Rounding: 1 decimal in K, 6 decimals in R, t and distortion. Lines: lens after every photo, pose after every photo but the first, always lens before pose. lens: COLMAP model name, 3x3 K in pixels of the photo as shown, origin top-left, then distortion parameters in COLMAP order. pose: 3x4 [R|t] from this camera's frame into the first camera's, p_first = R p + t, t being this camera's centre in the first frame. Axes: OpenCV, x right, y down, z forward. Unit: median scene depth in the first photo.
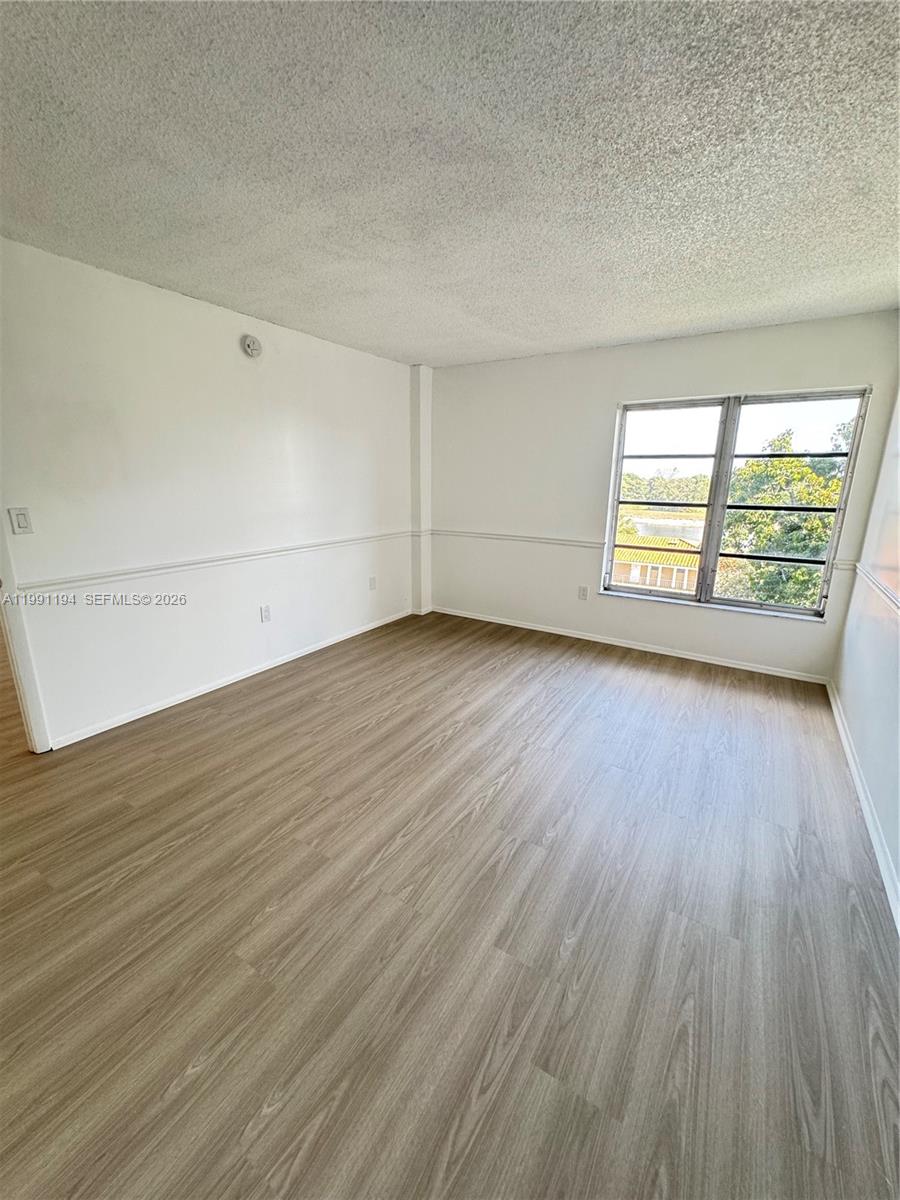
lens RADIAL K [[479.5, 0, 453.2], [0, 479.5, 588.5], [0, 0, 1]] dist [-0.003002, 0.000433]
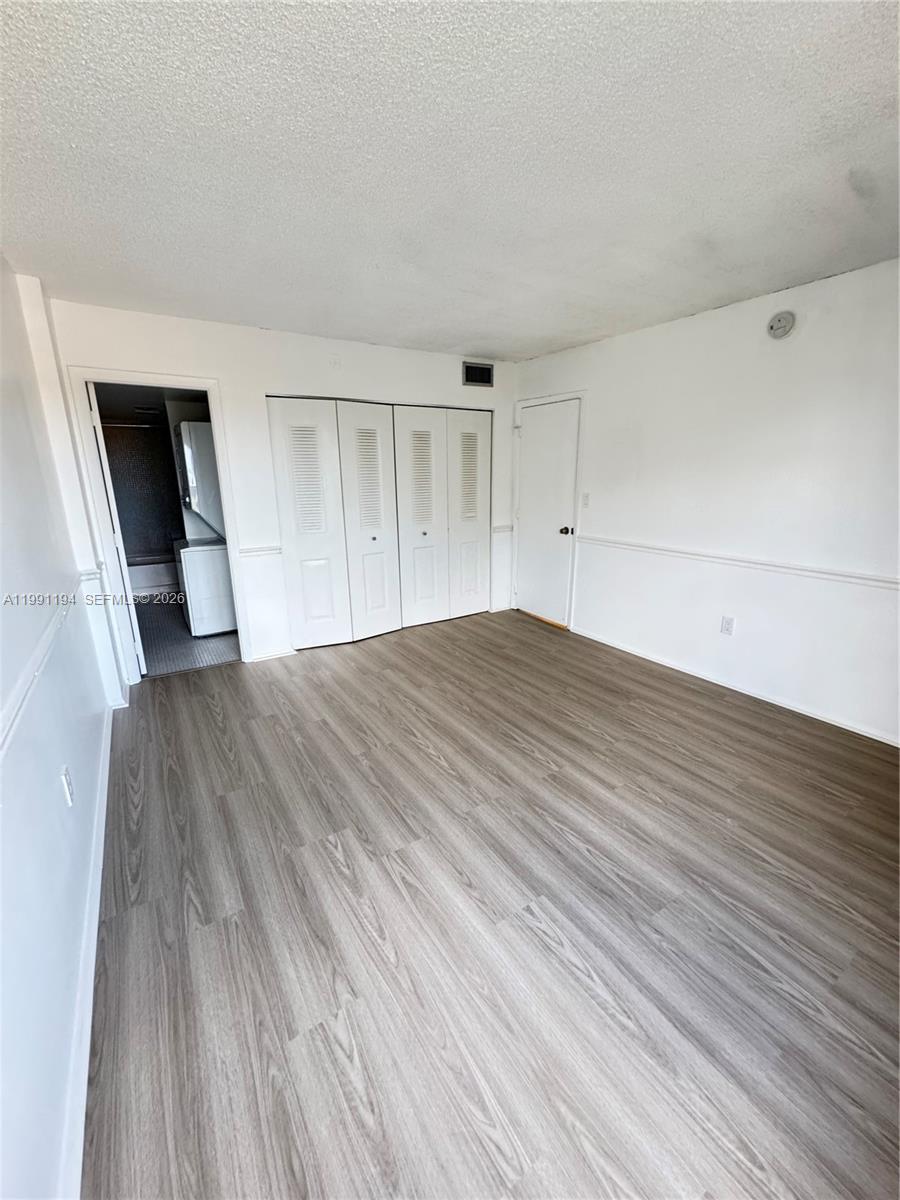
lens RADIAL K [[479.5, 0, 451.5], [0, 479.5, 591.7], [0, 0, 1]] dist [-0.003002, 0.000433]
pose [[-0.412438, 0.215914, -0.885029, 0.680714], [-0.203751, 0.925033, 0.320625, -0.212021], [0.887908, 0.312563, -0.337526, 0.898561]]
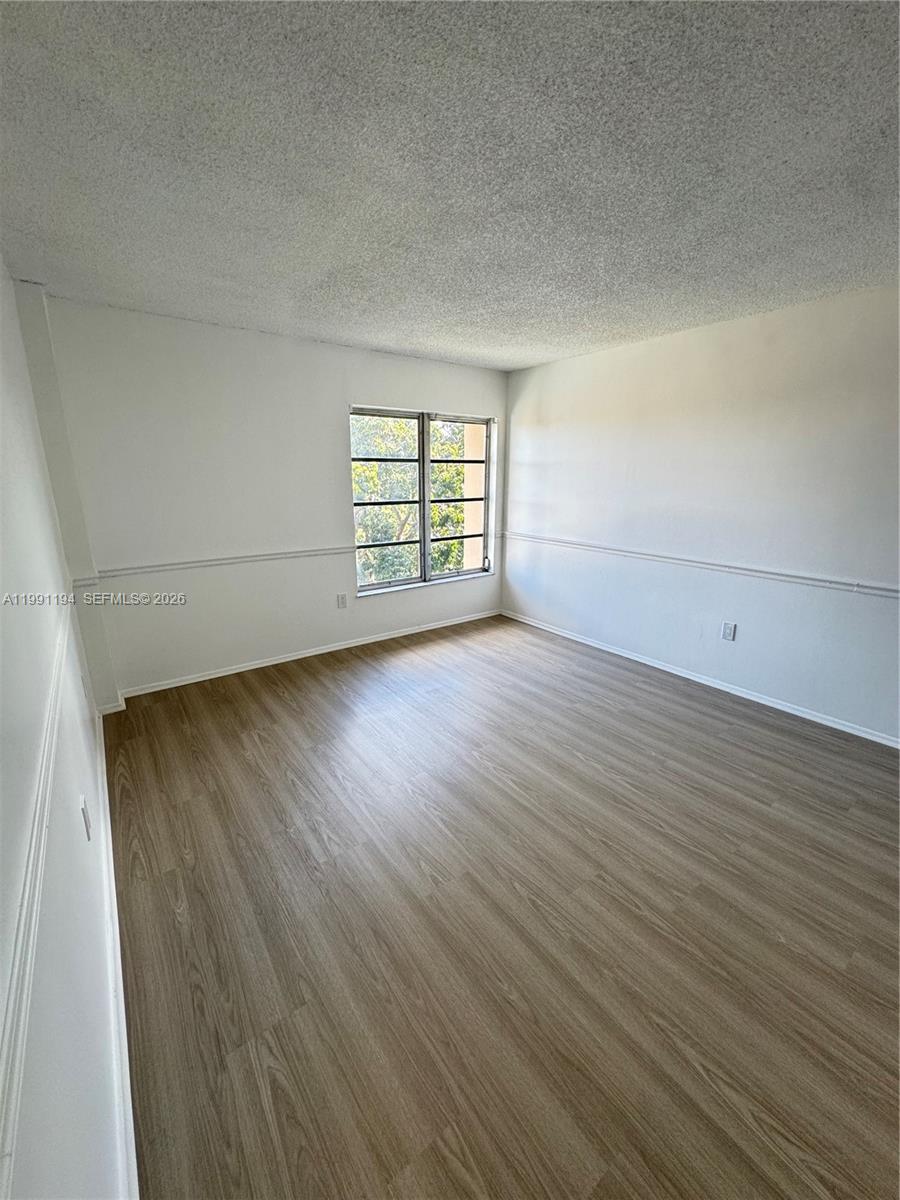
lens RADIAL K [[479.5, 0, 443.7], [0, 479.5, 589.5], [0, 0, 1]] dist [-0.003002, 0.000433]
pose [[0.368986, -0.227320, 0.901208, -0.668100], [0.214817, 0.964234, 0.155264, -0.154293], [-0.904269, 0.136305, 0.404621, 0.559234]]
